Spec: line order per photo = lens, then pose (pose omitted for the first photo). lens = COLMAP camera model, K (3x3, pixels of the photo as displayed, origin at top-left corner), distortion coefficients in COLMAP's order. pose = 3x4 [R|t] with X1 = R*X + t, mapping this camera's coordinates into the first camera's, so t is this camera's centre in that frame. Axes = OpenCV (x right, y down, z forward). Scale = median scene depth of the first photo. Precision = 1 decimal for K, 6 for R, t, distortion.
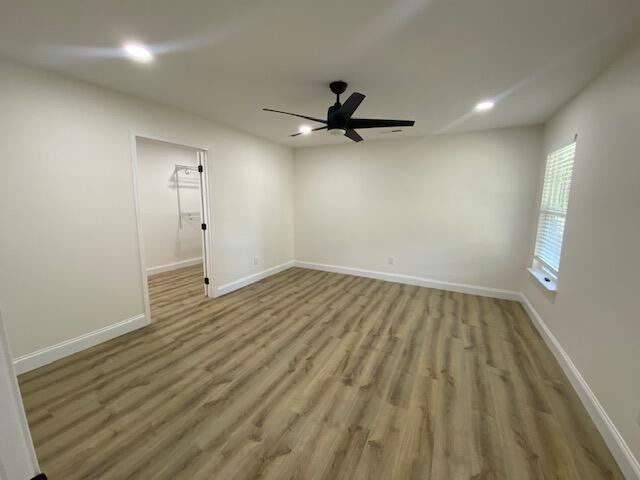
lens RADIAL K [[260.7, 0, 324.0], [0, 260.7, 236.0], [0, 0, 1]] dist [0.004311, -0.002030]
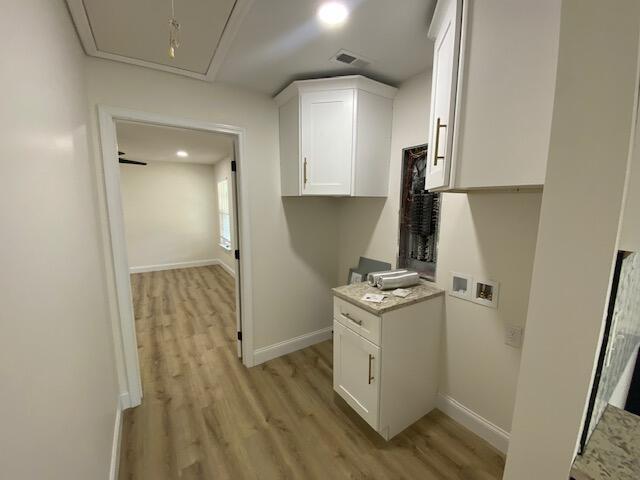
lens RADIAL K [[260.7, 0, 321.0], [0, 260.7, 238.5], [0, 0, 1]] dist [0.004311, -0.002030]
pose [[0.505574, -0.134074, 0.852302, -0.505587], [0.132797, 0.988173, 0.076674, 0.058689], [-0.852502, 0.074418, 0.517399, -0.689440]]
